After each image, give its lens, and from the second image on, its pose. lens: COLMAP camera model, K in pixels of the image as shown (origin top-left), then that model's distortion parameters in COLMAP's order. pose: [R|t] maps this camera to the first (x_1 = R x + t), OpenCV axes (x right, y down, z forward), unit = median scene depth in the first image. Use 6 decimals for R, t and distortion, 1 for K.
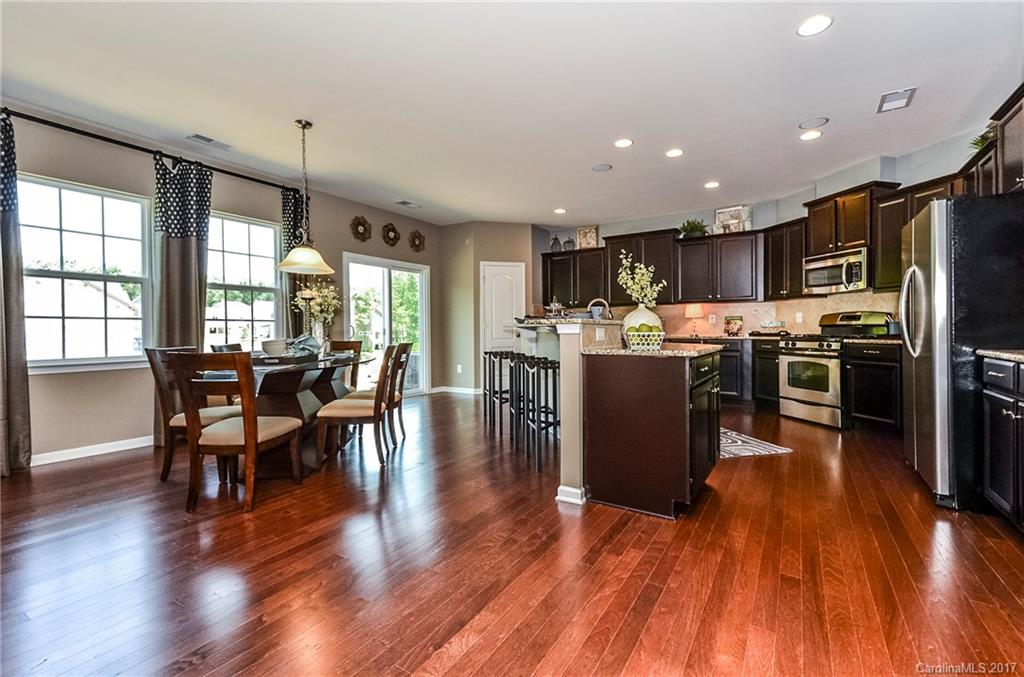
lens RADIAL K [[443.5, 0, 512.1], [0, 443.5, 334.0], [0, 0, 1]] dist [0.001330, 0.000067]
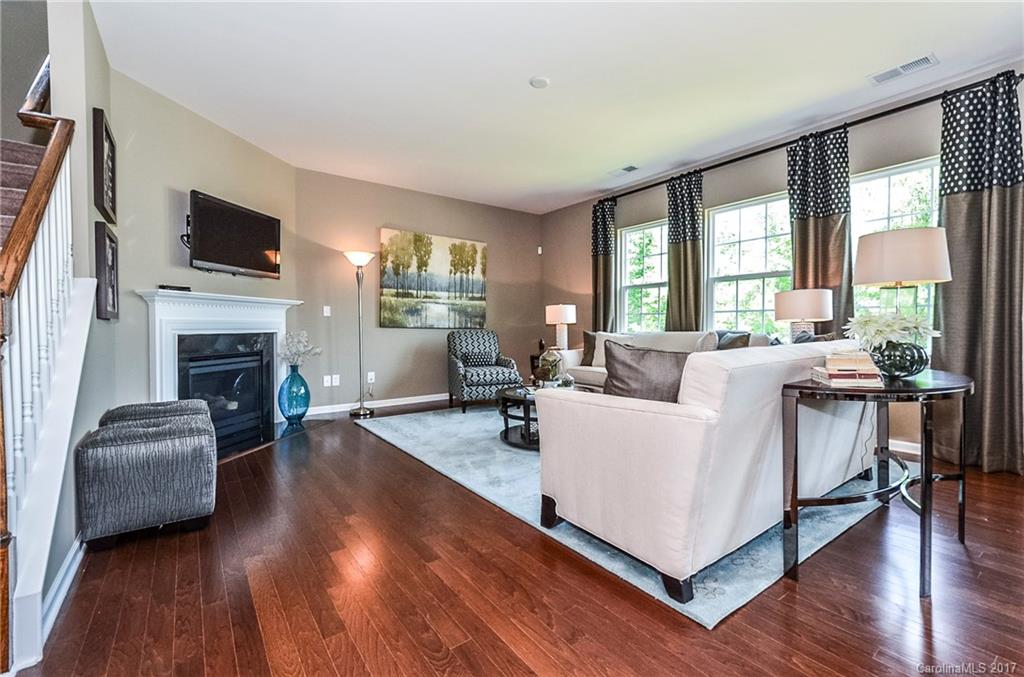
lens RADIAL K [[444.7, 0, 529.0], [0, 444.7, 337.6], [0, 0, 1]] dist [-0.001293, -0.000215]
pose [[-0.337262, 0.033906, -0.940800, 0.478881], [-0.000303, 0.999347, 0.036125, -0.006212], [0.941411, 0.012469, -0.337032, 0.945686]]
